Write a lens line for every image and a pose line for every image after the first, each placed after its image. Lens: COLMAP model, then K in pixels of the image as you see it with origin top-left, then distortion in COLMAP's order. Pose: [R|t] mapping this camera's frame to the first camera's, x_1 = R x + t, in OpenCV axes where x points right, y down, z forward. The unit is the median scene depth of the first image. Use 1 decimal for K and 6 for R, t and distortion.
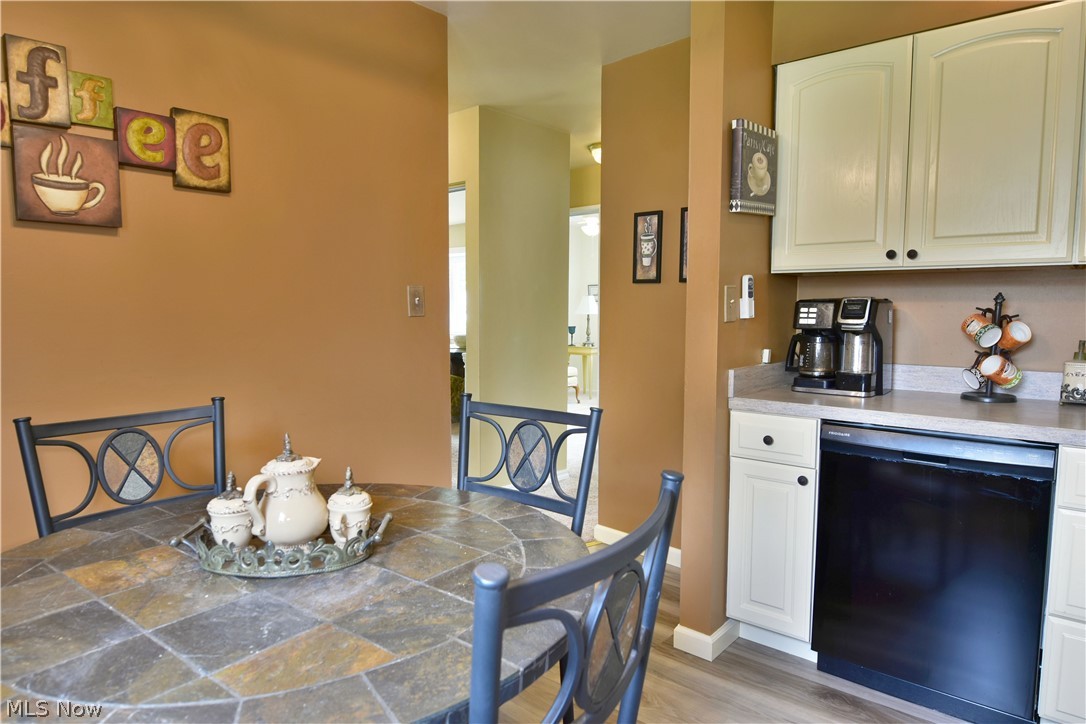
lens RADIAL K [[660.1, 0, 540.9], [0, 660.1, 359.3], [0, 0, 1]] dist [-0.012334, -0.005942]
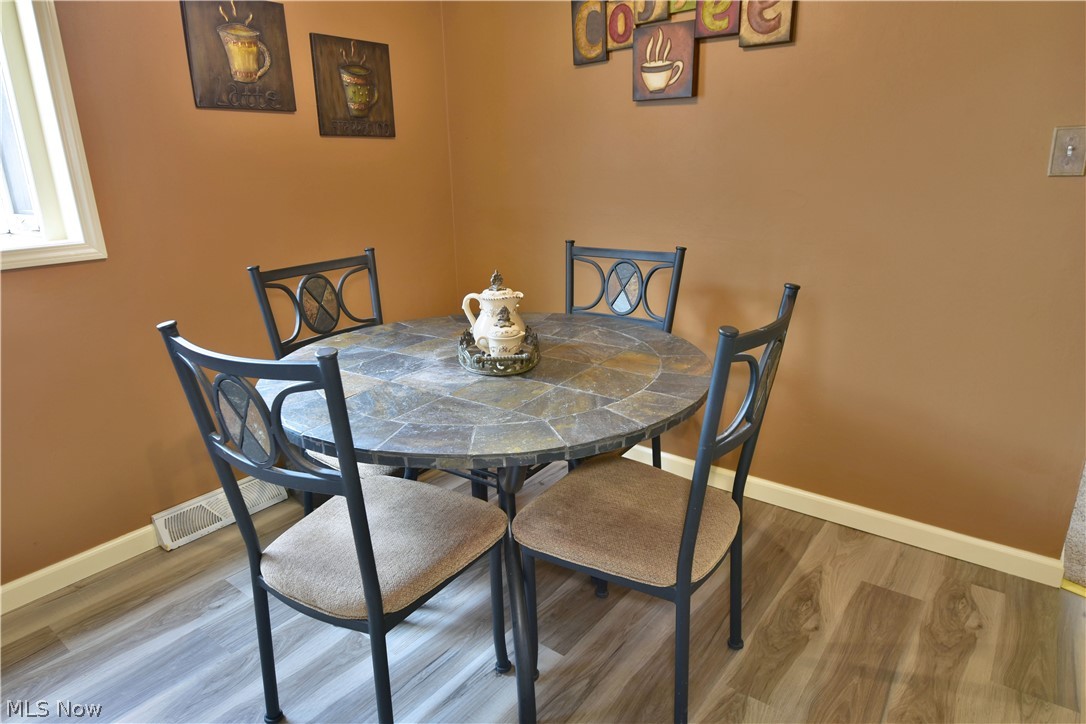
lens RADIAL K [[660.1, 0, 542.9], [0, 660.1, 357.2], [0, 0, 1]] dist [-0.012334, -0.005942]
pose [[0.047284, 0.287859, -0.956505, 0.704038], [-0.053008, 0.956950, 0.285373, -0.079966], [0.997474, 0.037209, 0.060507, 0.732461]]
